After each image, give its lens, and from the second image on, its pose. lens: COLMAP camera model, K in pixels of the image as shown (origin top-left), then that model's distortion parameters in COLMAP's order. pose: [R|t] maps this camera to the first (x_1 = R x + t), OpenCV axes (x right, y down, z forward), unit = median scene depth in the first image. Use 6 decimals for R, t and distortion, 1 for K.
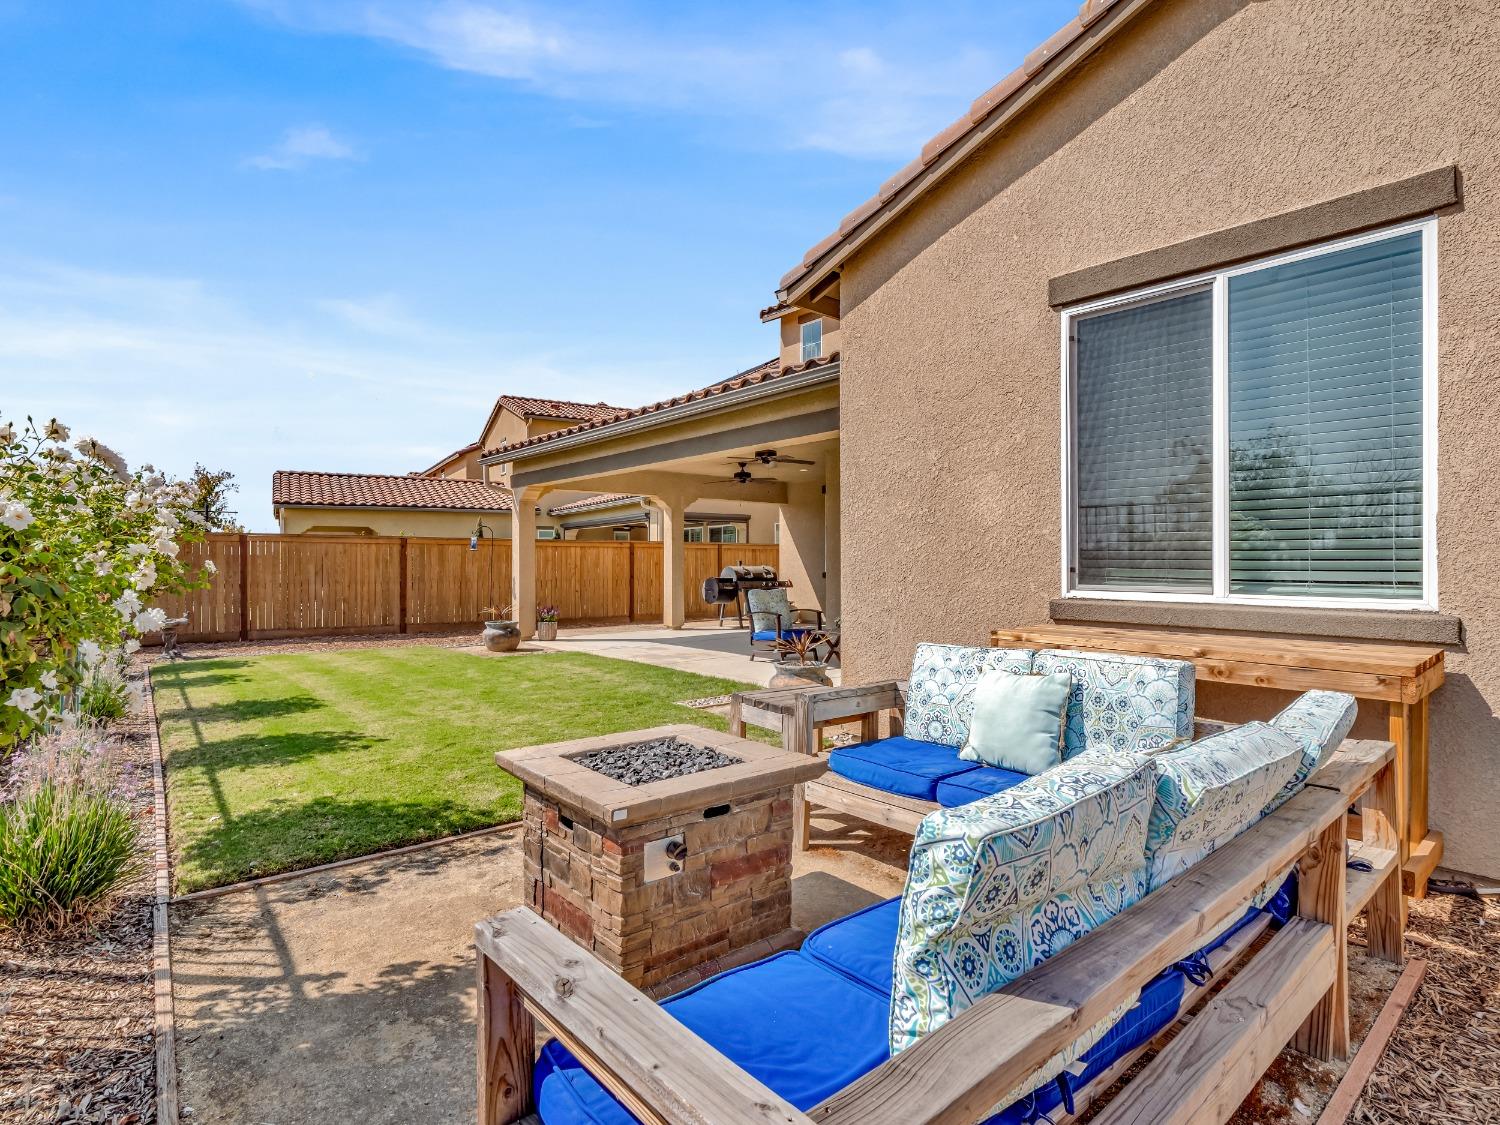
lens RADIAL K [[782.9, 0, 750.3], [0, 782.9, 564.9], [0, 0, 1]] dist [-0.002587, -0.000169]
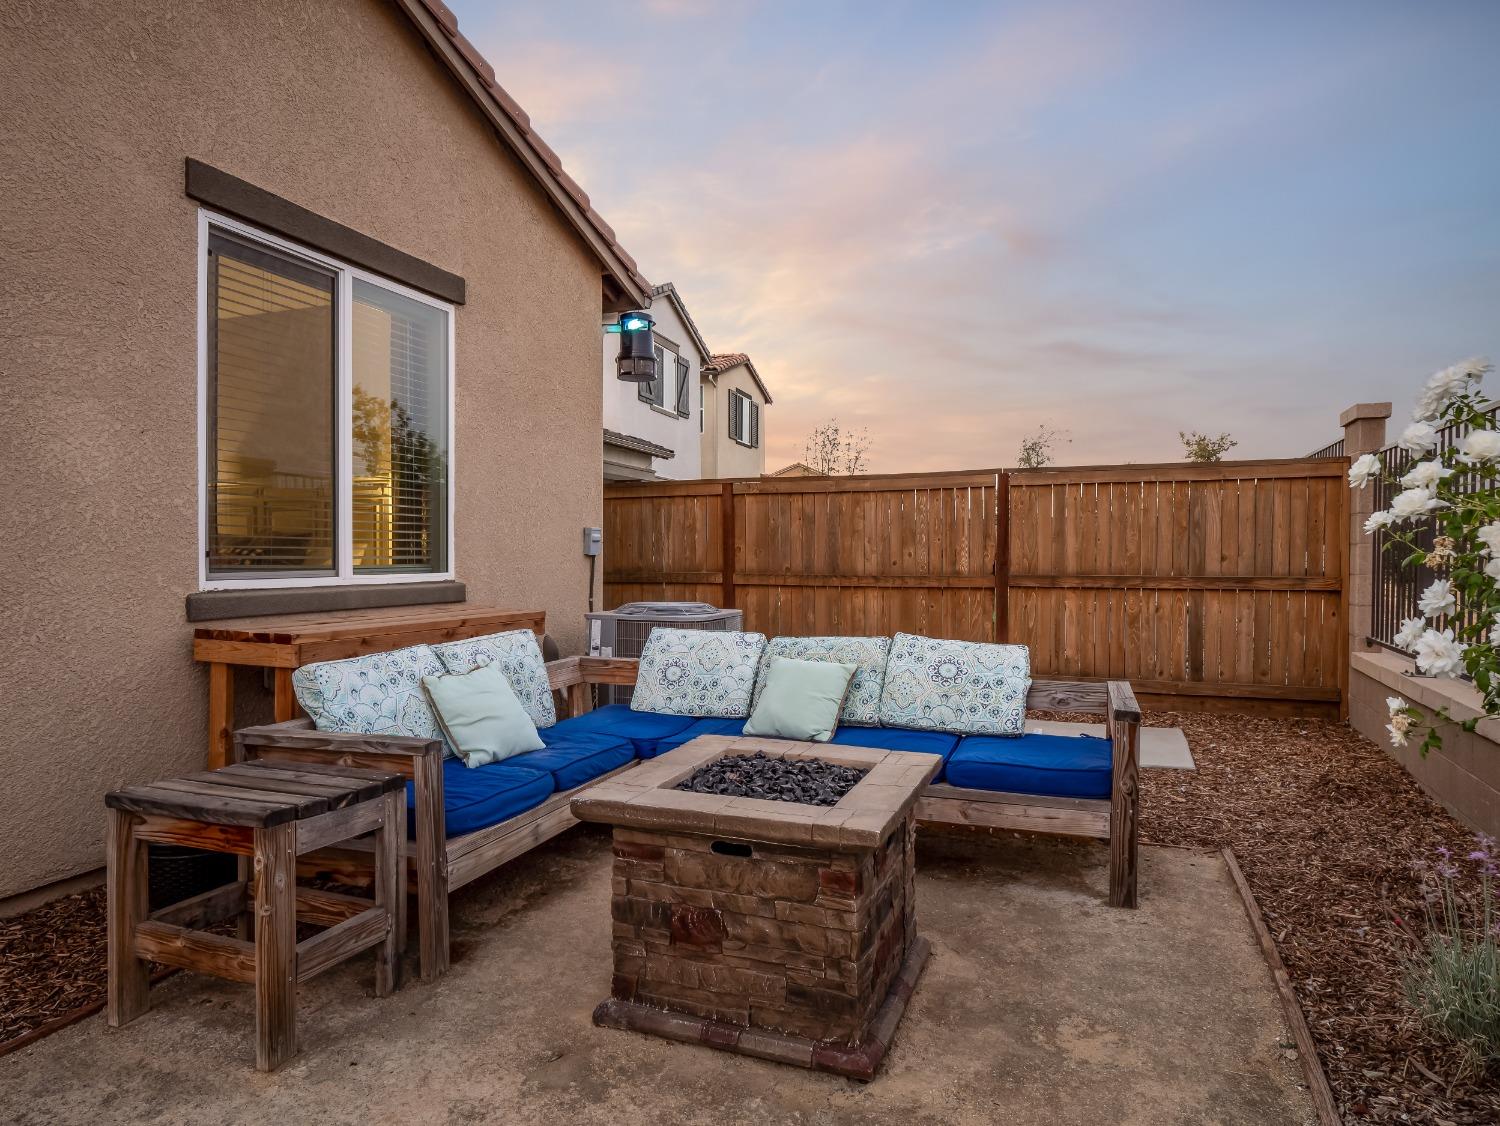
lens RADIAL K [[883.0, 0, 751.5], [0, 883.0, 562.2], [0, 0, 1]] dist [-0.001577, 0.000166]
pose [[-0.462347, -0.010990, 0.886631, -0.390501], [0.000890, 0.999917, 0.012859, 0.002333], [-0.886699, 0.006734, -0.462299, 0.601896]]
